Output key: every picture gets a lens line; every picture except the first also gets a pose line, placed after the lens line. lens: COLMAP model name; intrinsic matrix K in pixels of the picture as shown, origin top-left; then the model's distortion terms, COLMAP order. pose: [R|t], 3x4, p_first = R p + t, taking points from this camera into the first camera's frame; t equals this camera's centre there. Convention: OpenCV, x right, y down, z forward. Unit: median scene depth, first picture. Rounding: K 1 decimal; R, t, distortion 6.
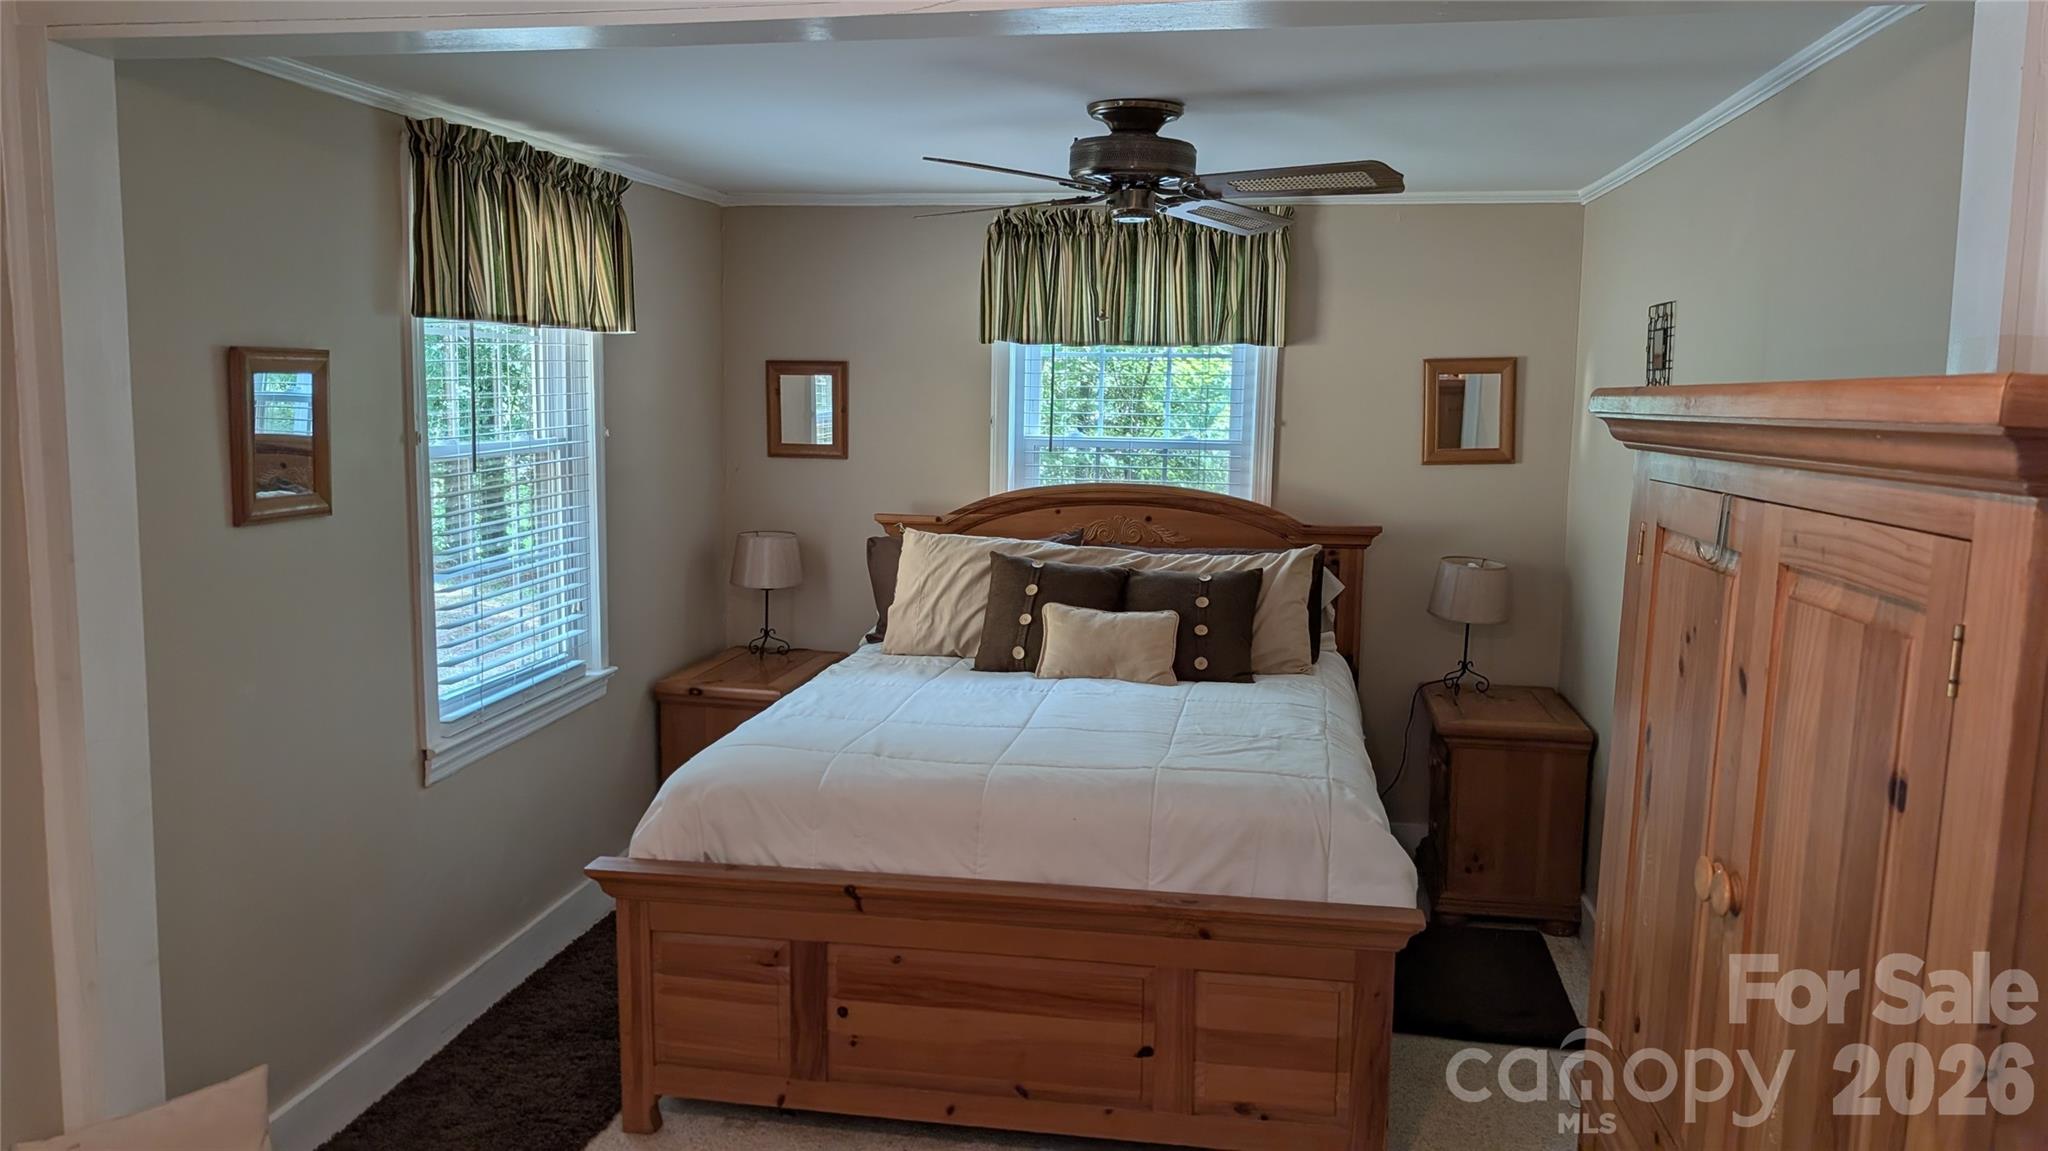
lens RADIAL K [[1508.1, 0, 1012.1], [0, 1508.1, 575.3], [0, 0, 1]] dist [0.027796, -0.021752]
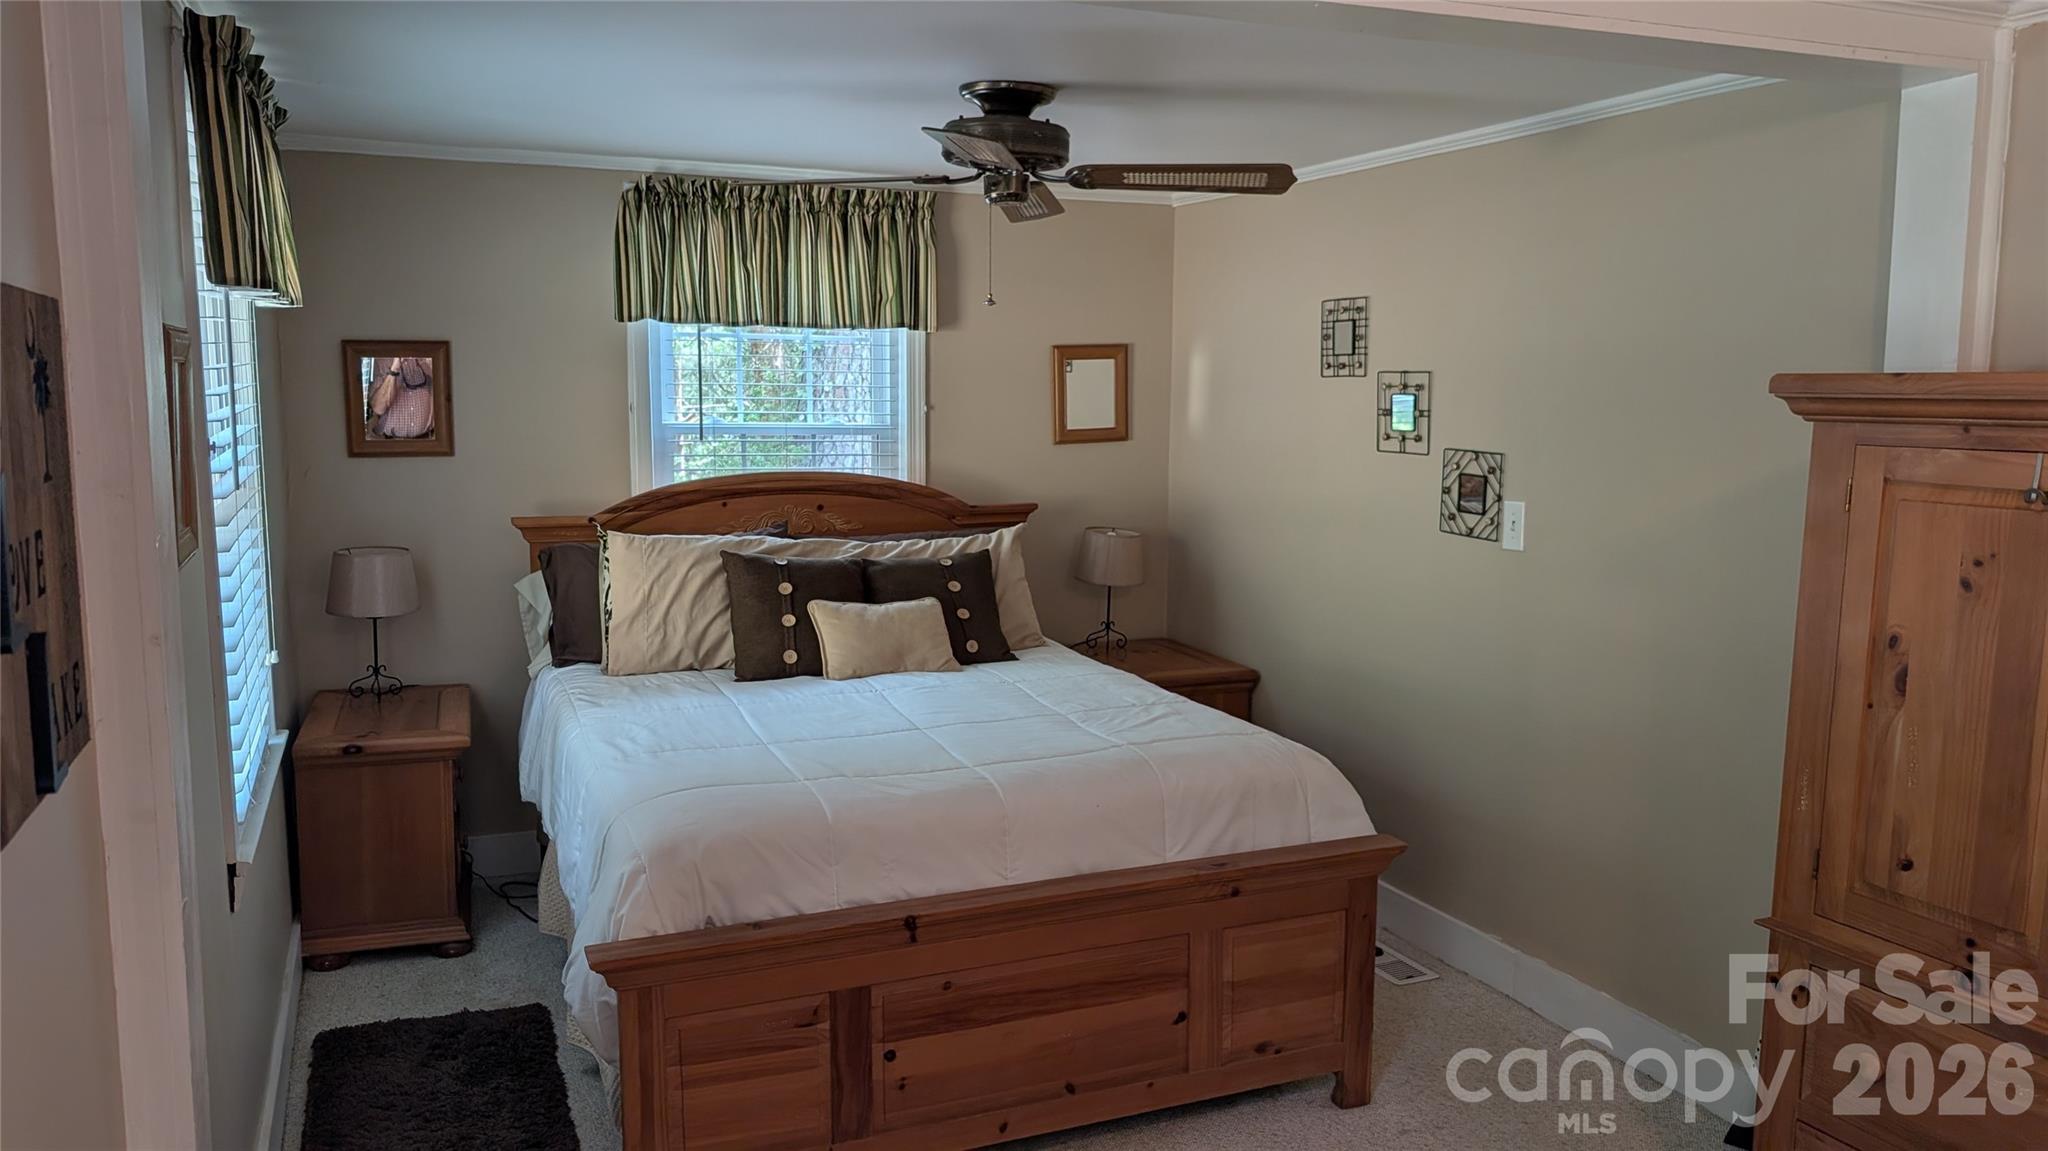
lens RADIAL K [[1508.1, 0, 1028.1], [0, 1508.1, 579.8], [0, 0, 1]] dist [0.027796, -0.021752]
pose [[0.834783, -0.078482, 0.544957, -0.383160], [0.070107, 0.996883, 0.036174, -0.019605], [-0.546098, 0.008008, 0.837683, 0.135197]]
